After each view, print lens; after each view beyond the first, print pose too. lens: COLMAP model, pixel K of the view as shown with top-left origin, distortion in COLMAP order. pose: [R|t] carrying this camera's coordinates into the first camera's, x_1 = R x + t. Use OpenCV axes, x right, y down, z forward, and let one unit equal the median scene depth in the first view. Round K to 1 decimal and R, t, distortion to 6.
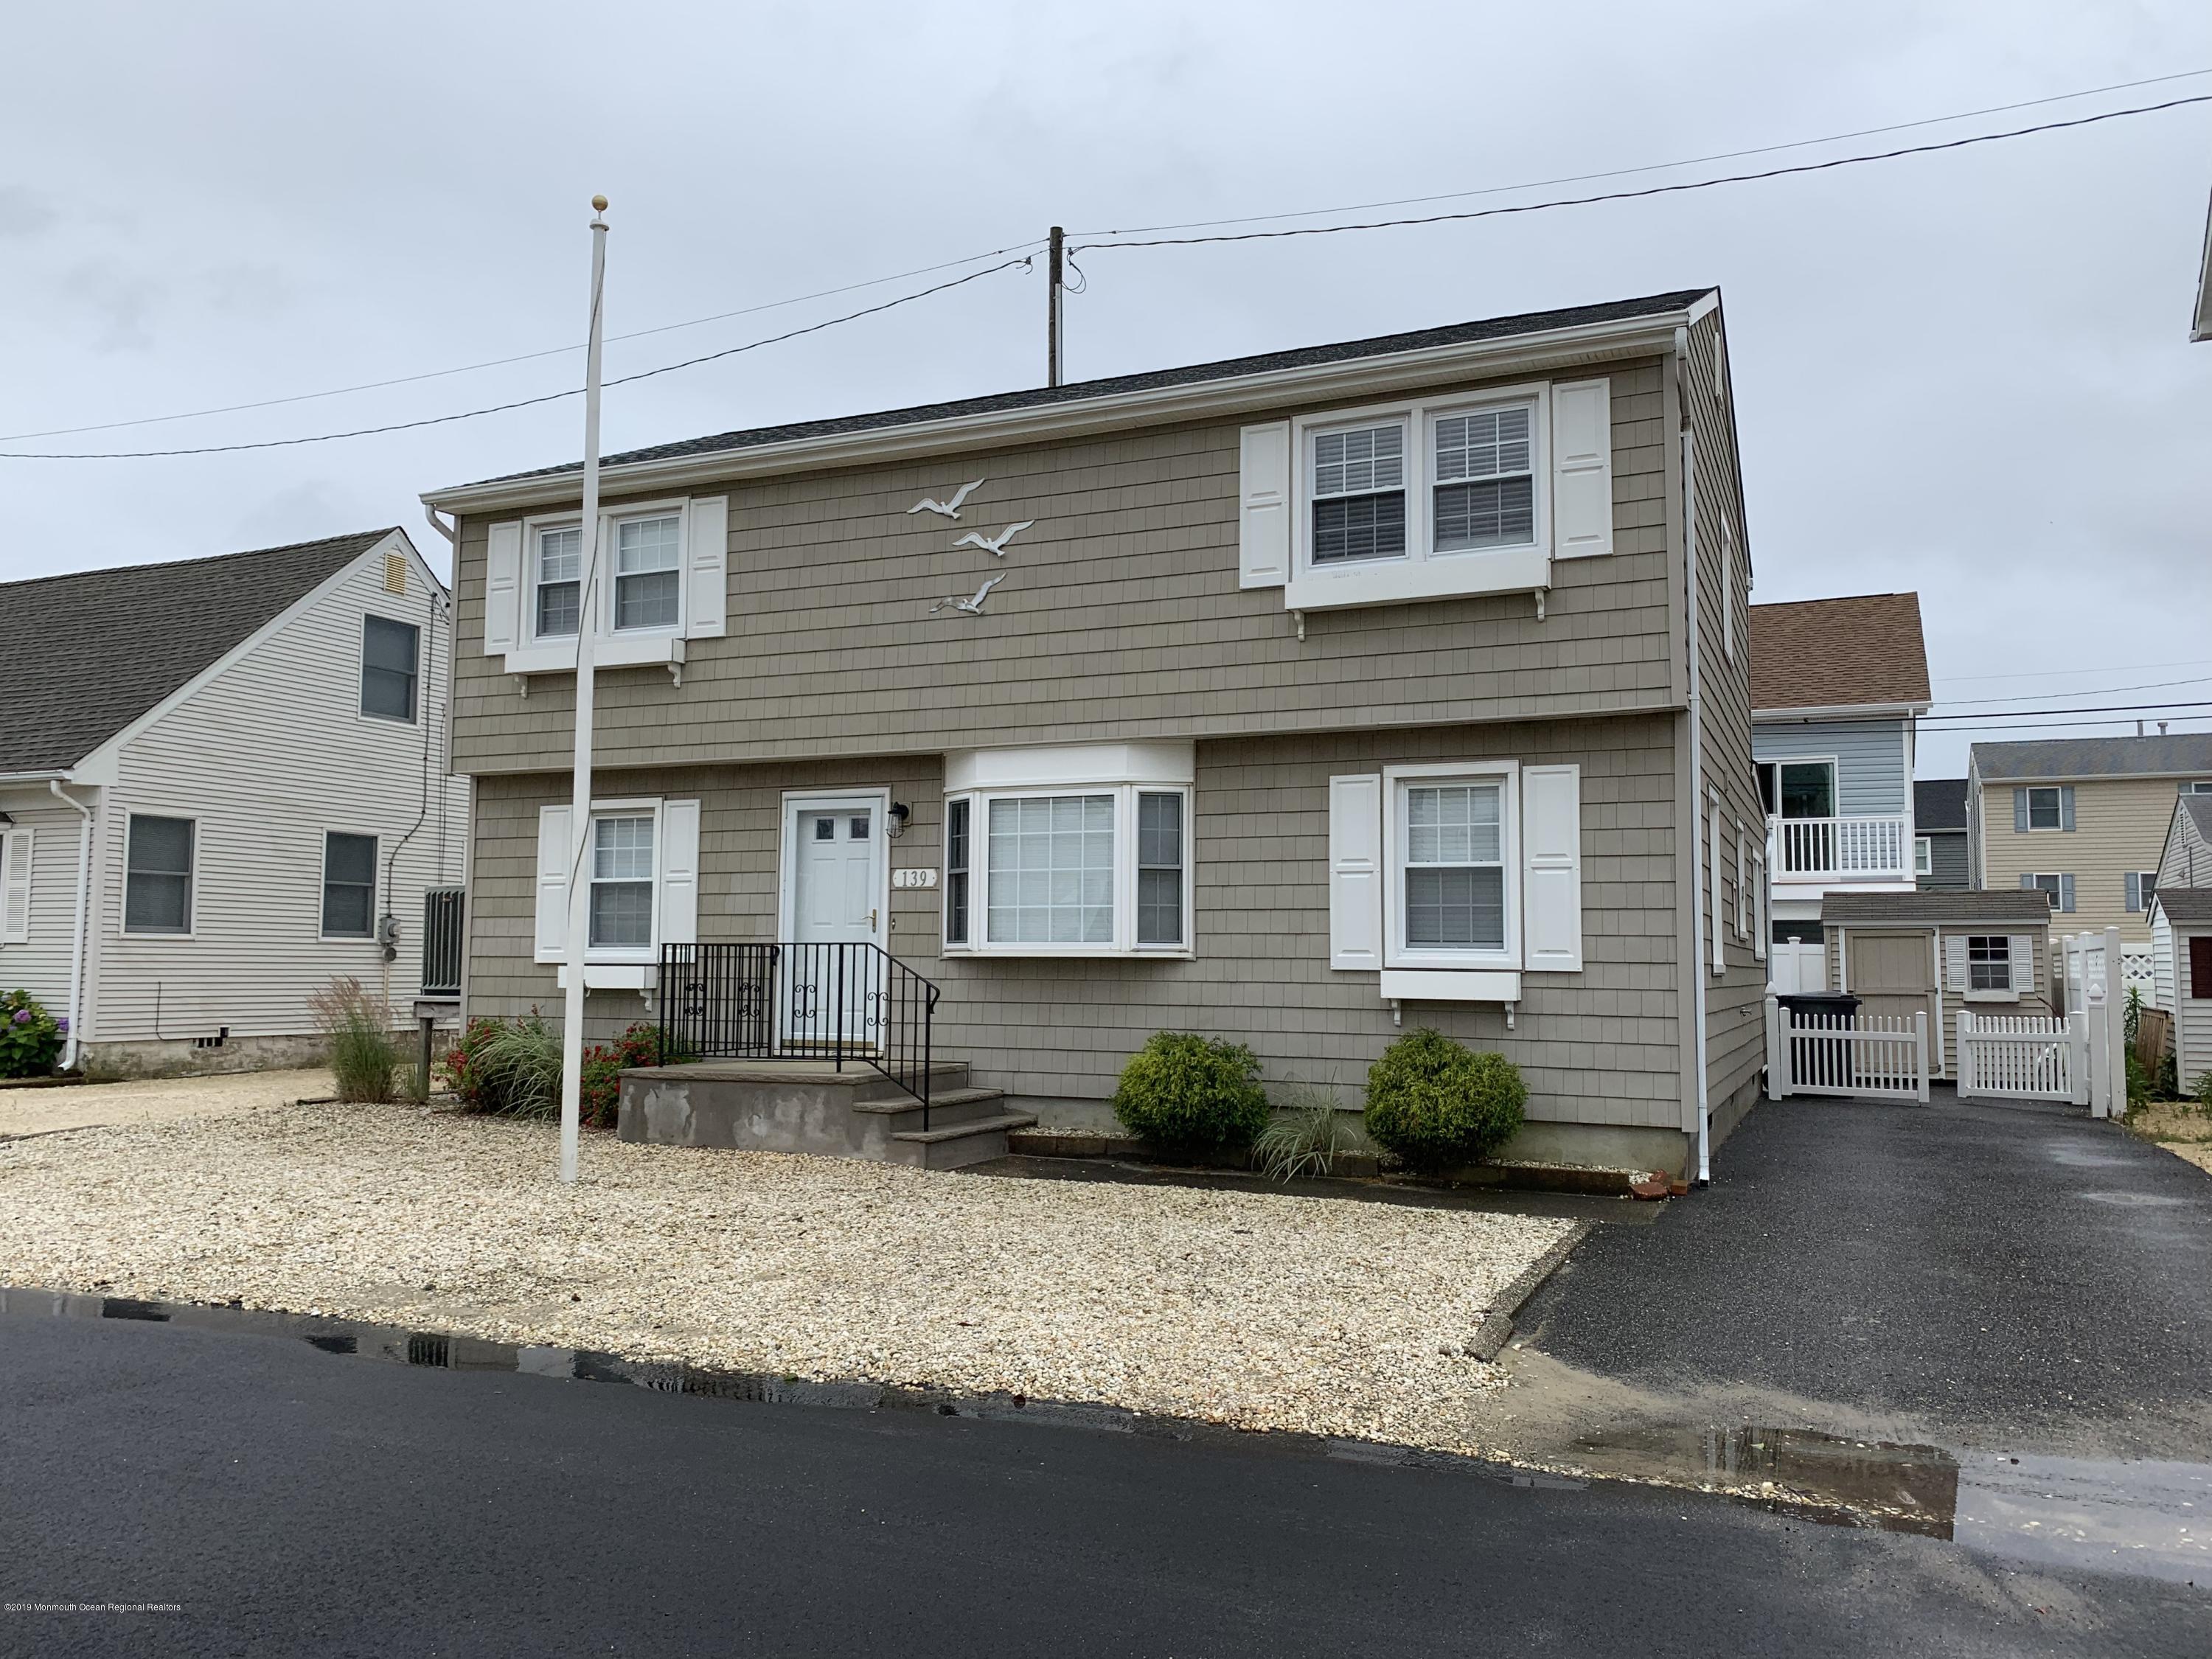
lens RADIAL K [[1681.2, 0, 1100.6], [0, 1681.2, 829.0], [0, 0, 1]] dist [0.038927, -0.016546]
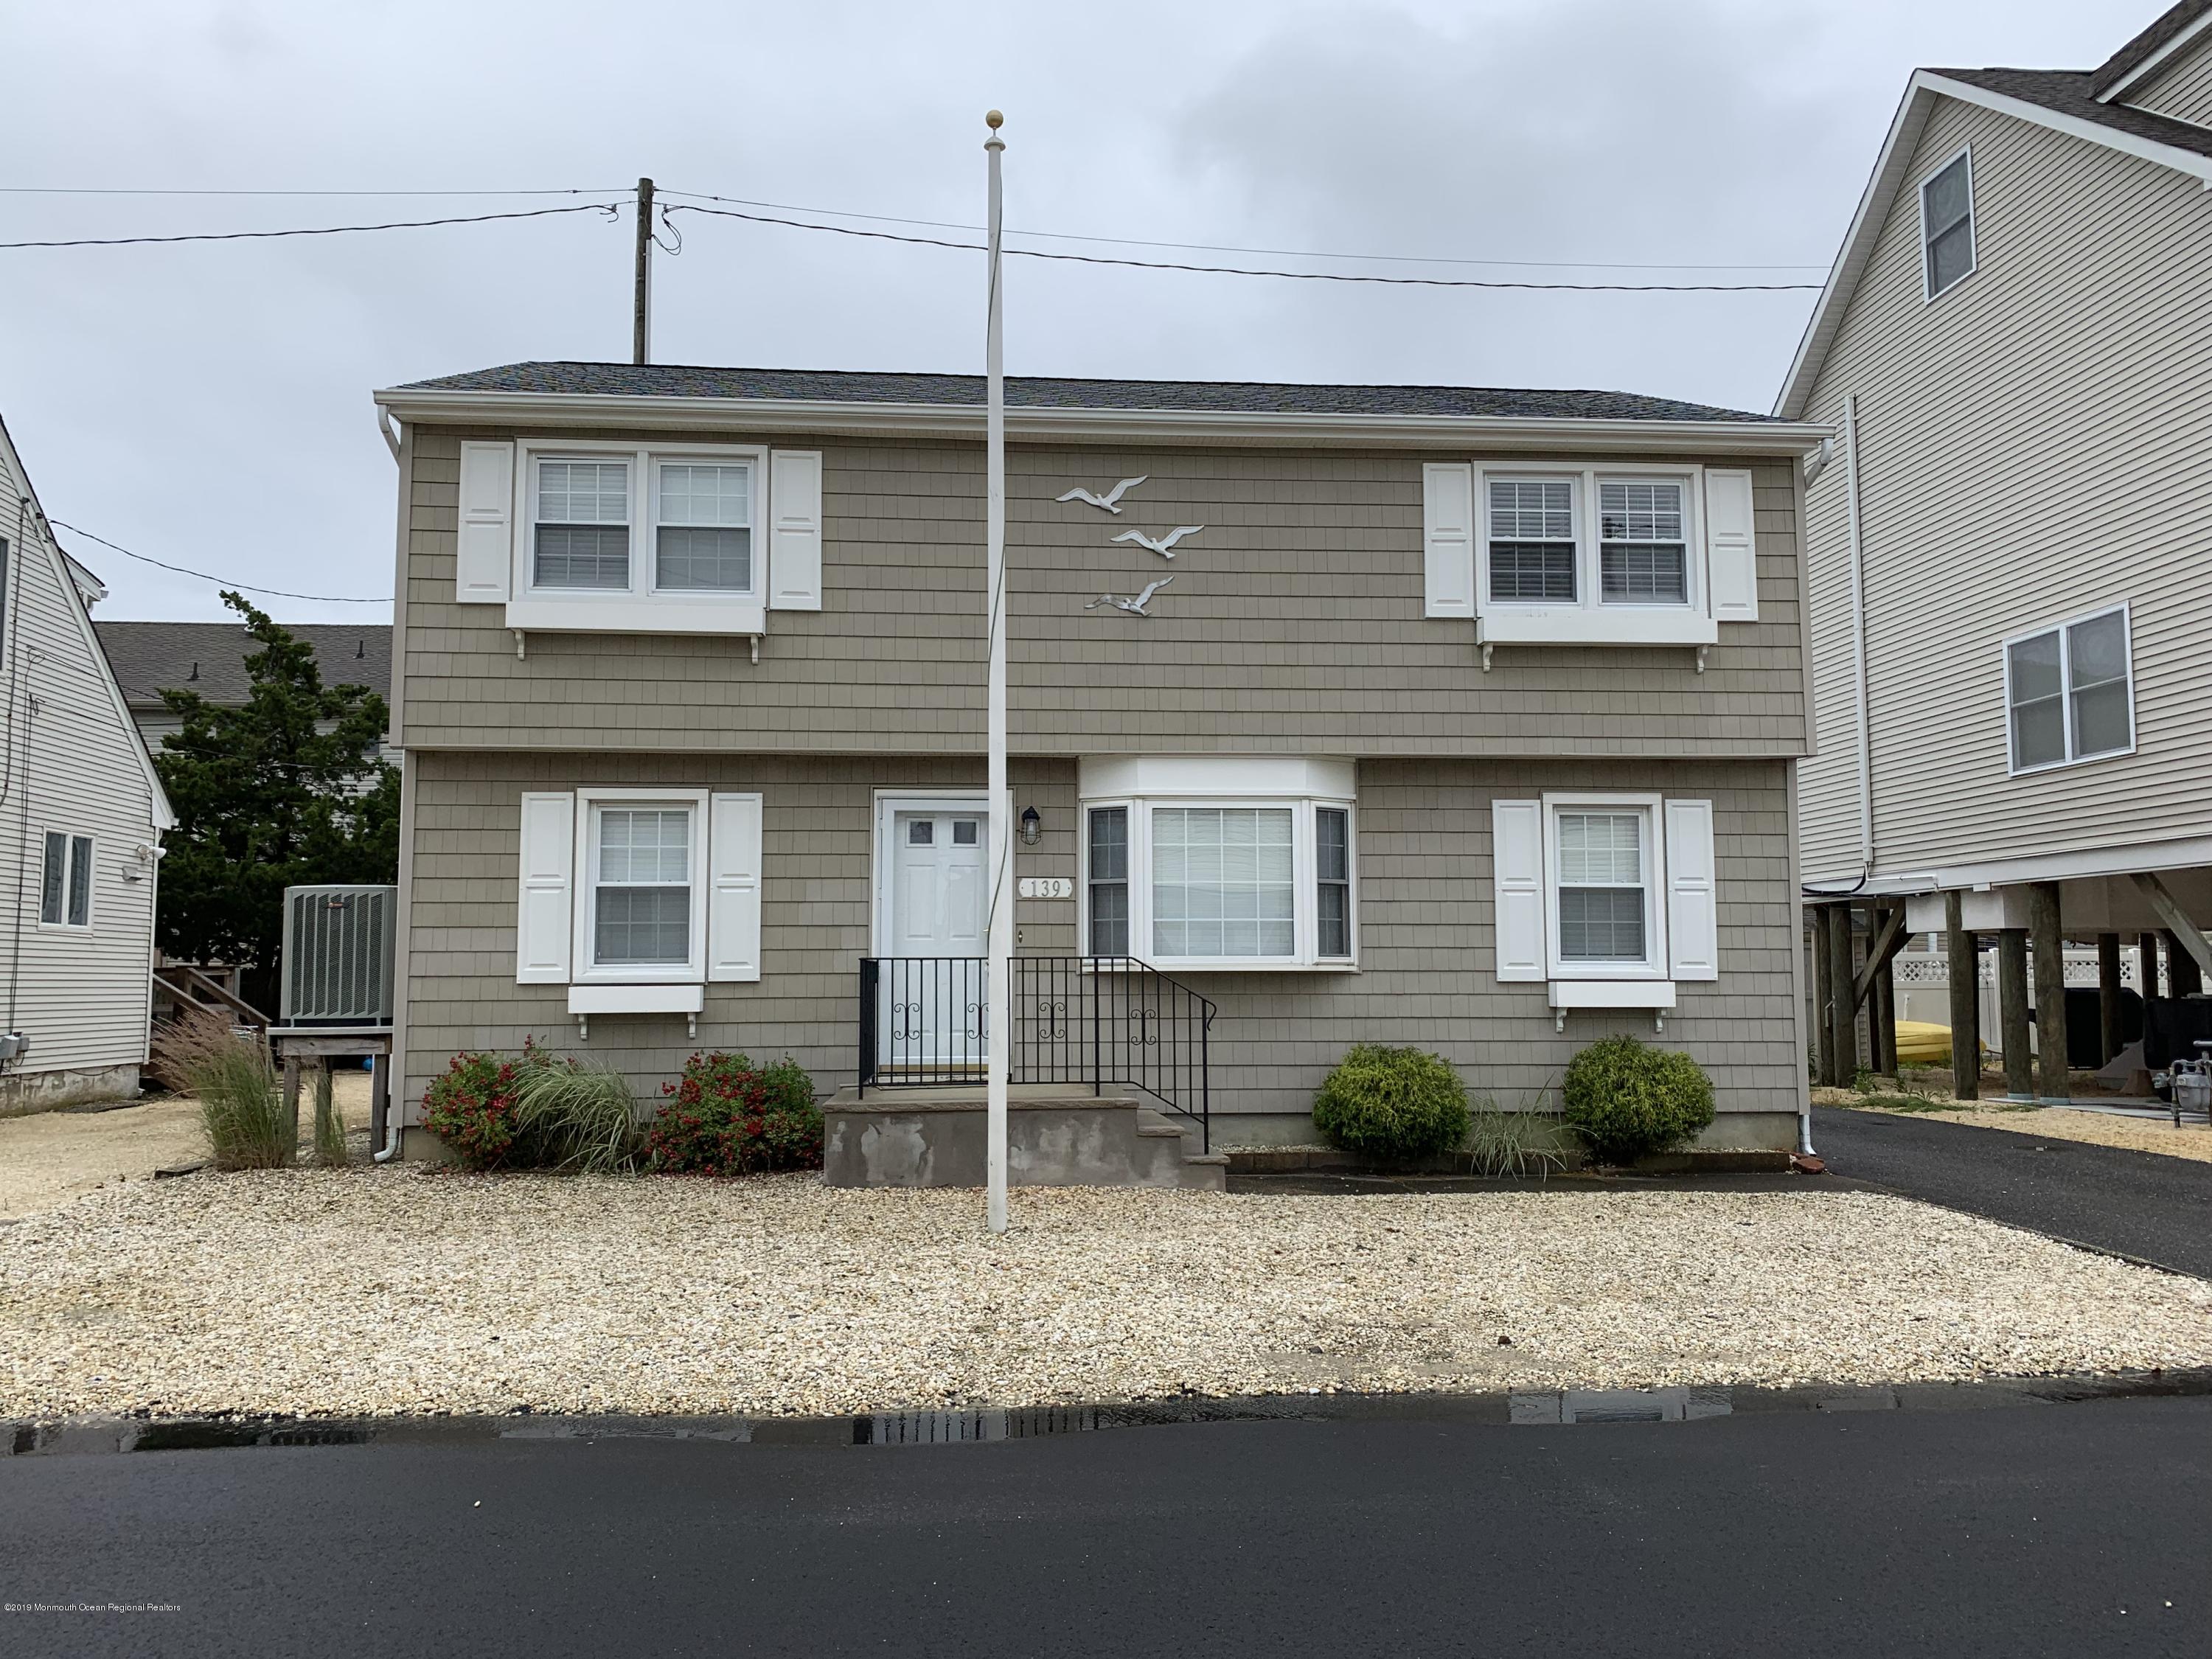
lens RADIAL K [[1681.2, 0, 1096.3], [0, 1681.2, 824.9], [0, 0, 1]] dist [0.038927, -0.016546]
pose [[0.876656, 0.034431, 0.479885, -0.578206], [-0.029771, 0.999407, -0.017321, 0.010088], [-0.480196, 0.000898, 0.877161, 0.174638]]
